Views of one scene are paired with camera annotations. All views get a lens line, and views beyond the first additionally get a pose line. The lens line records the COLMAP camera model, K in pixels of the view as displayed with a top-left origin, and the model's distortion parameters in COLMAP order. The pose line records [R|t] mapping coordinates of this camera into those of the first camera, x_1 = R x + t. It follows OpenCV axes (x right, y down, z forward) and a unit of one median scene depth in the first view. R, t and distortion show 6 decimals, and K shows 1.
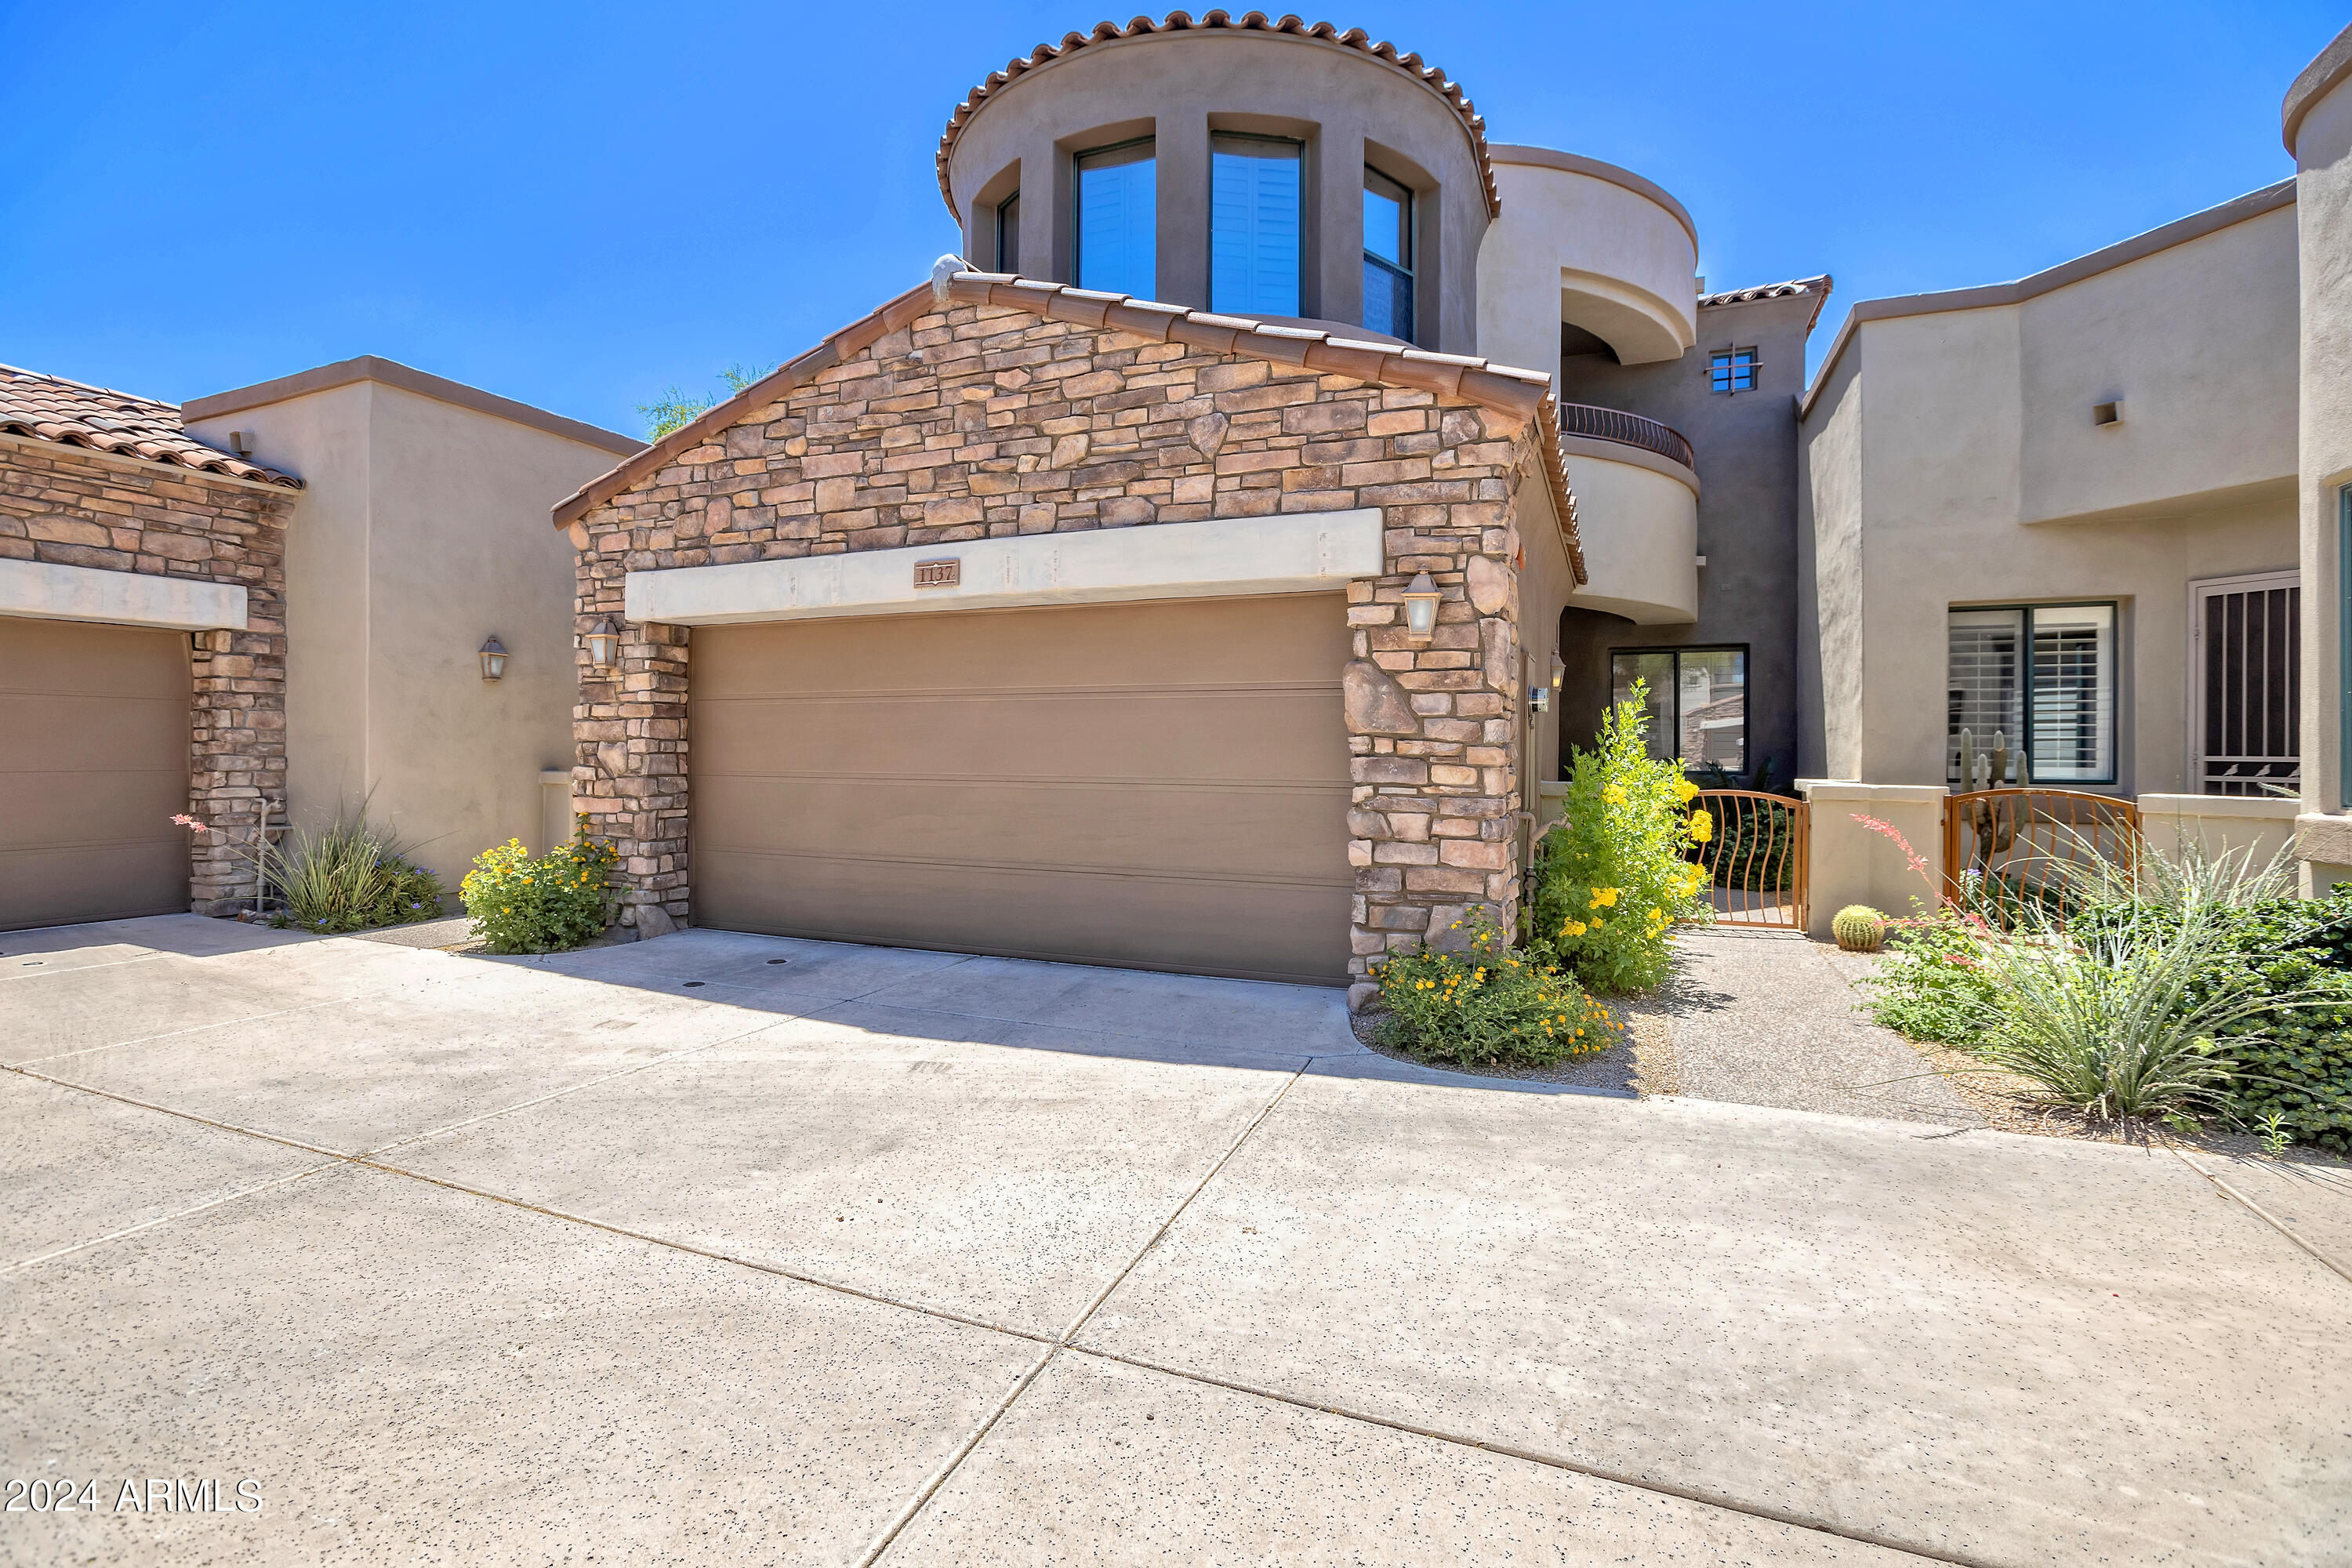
lens RADIAL K [[1070.6, 0, 1178.1], [0, 1070.6, 759.1], [0, 0, 1]] dist [-0.024362, 0.003009]
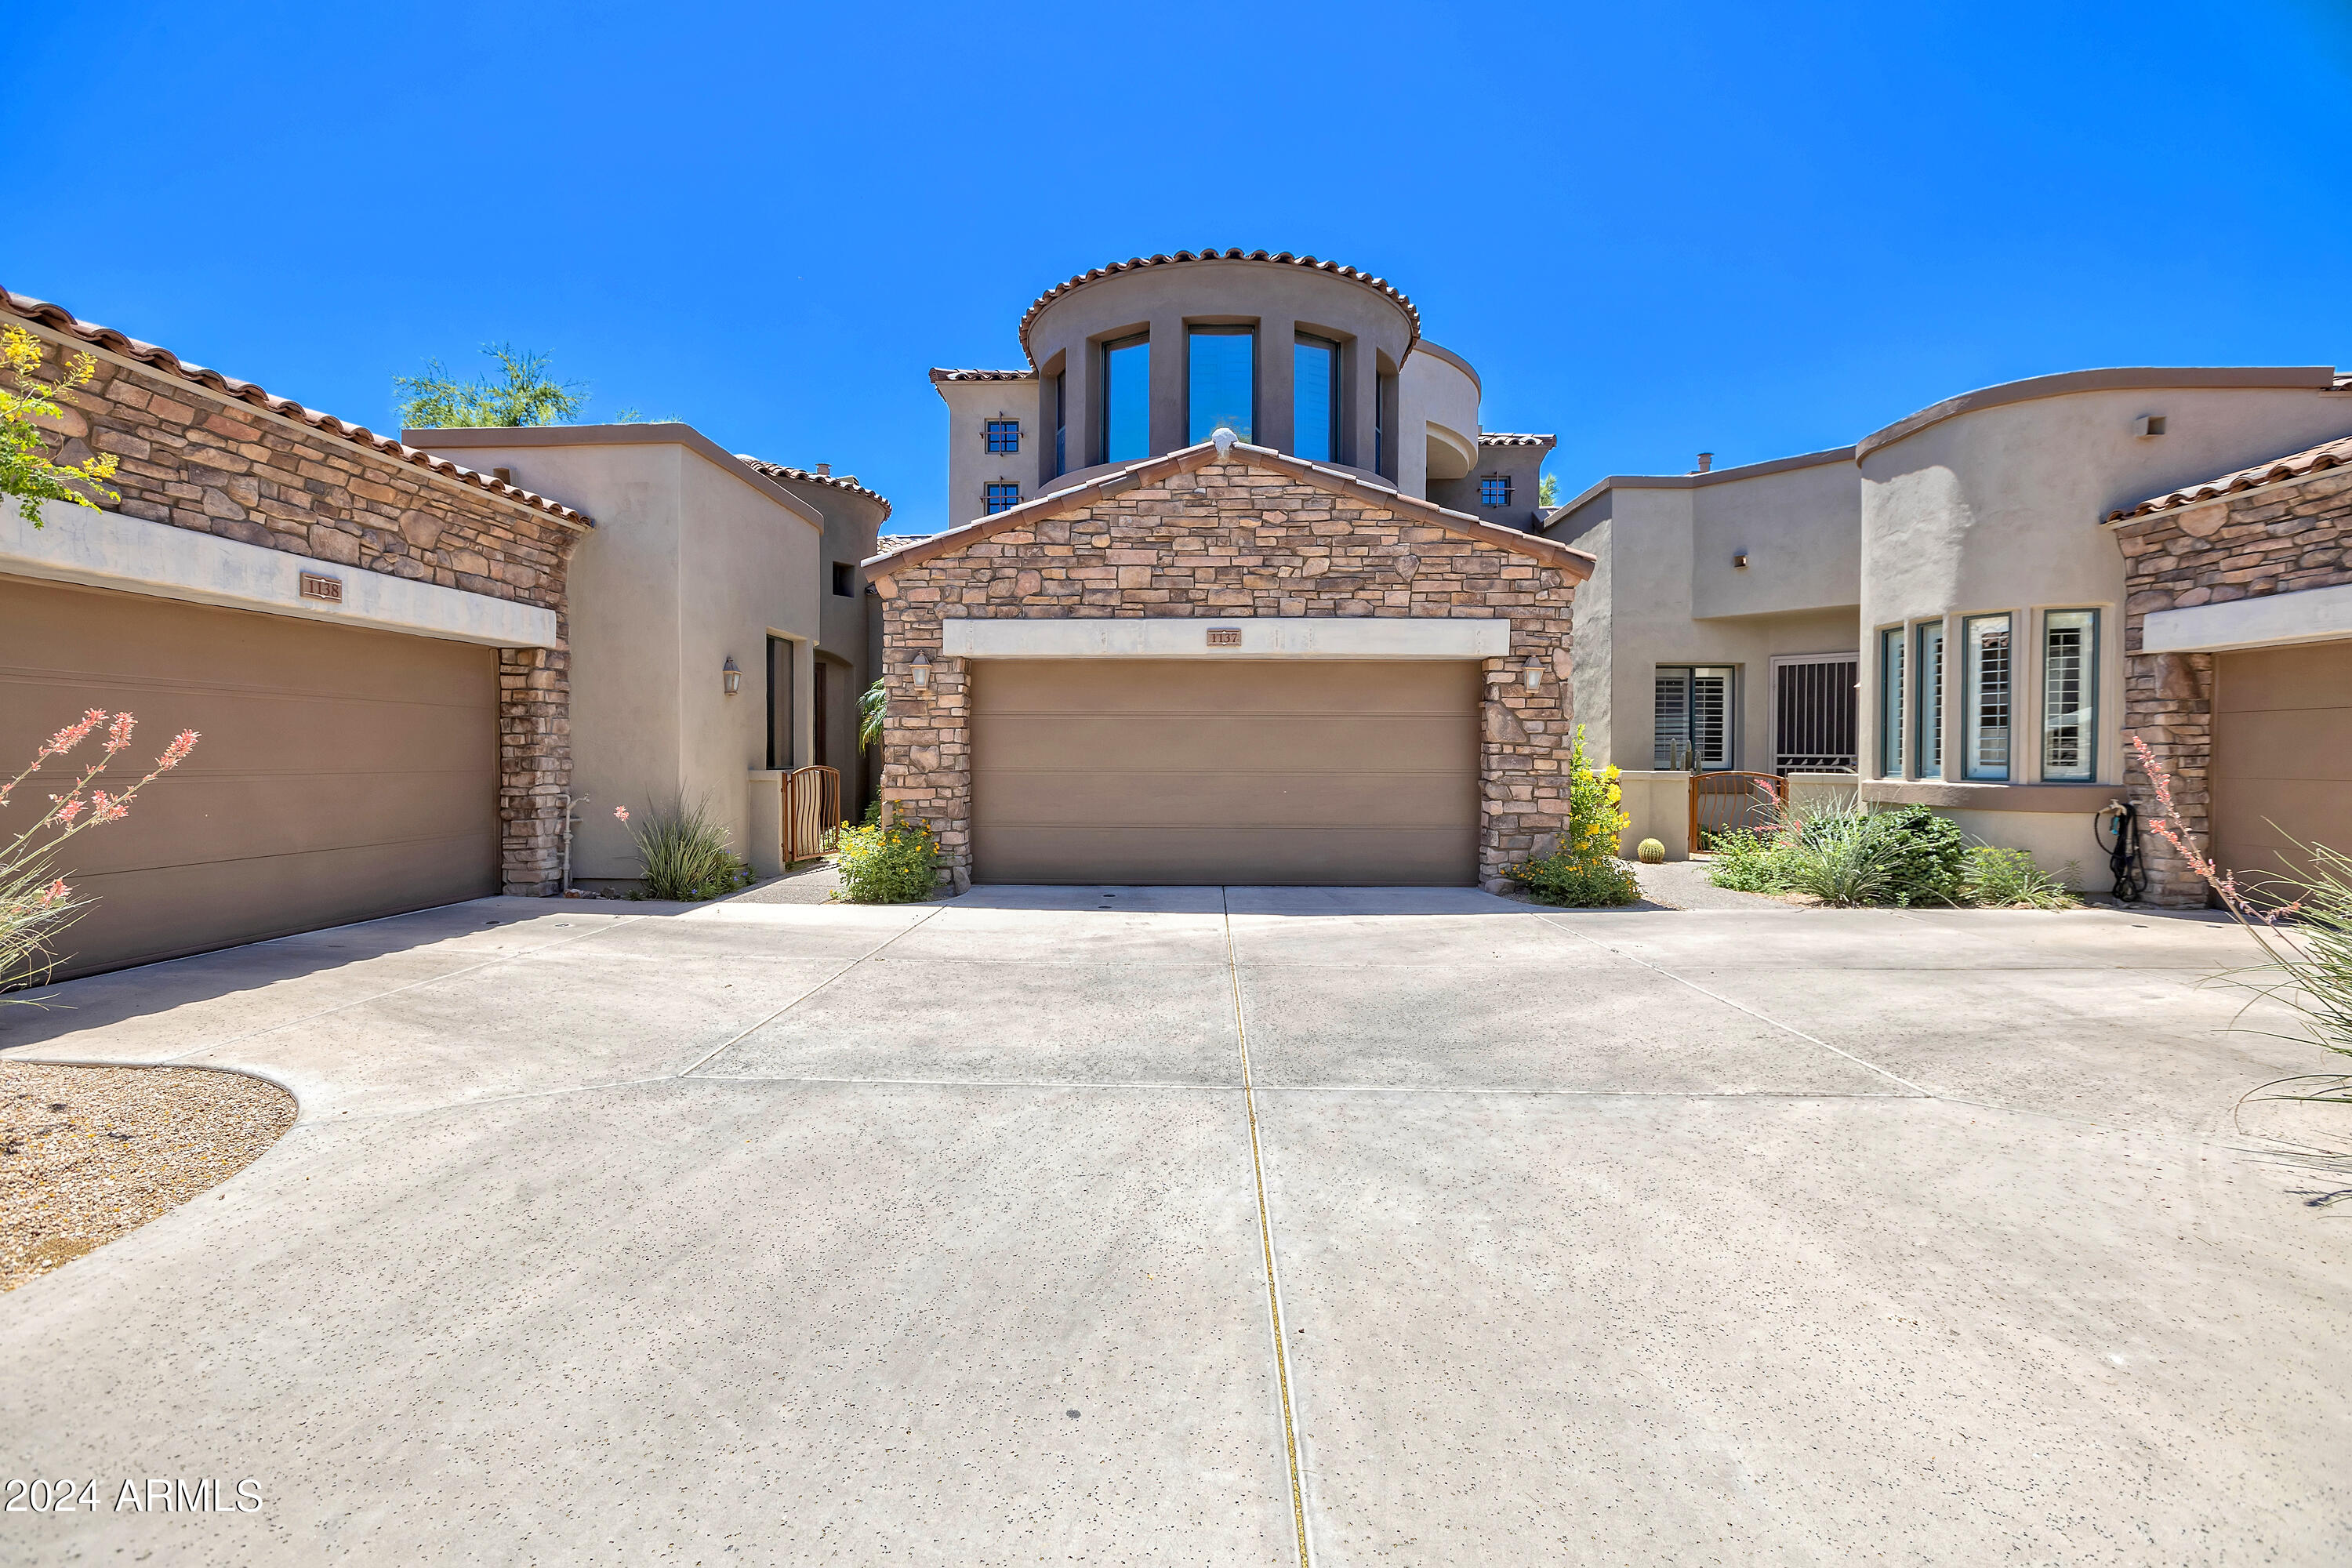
lens RADIAL K [[1070.6, 0, 1168.0], [0, 1070.6, 787.4], [0, 0, 1]] dist [-0.024362, 0.003009]
pose [[0.929726, -0.014103, 0.367981, -0.831543], [0.004395, 0.999620, 0.027206, 0.000770], [-0.368225, -0.023676, 0.929435, -0.395629]]
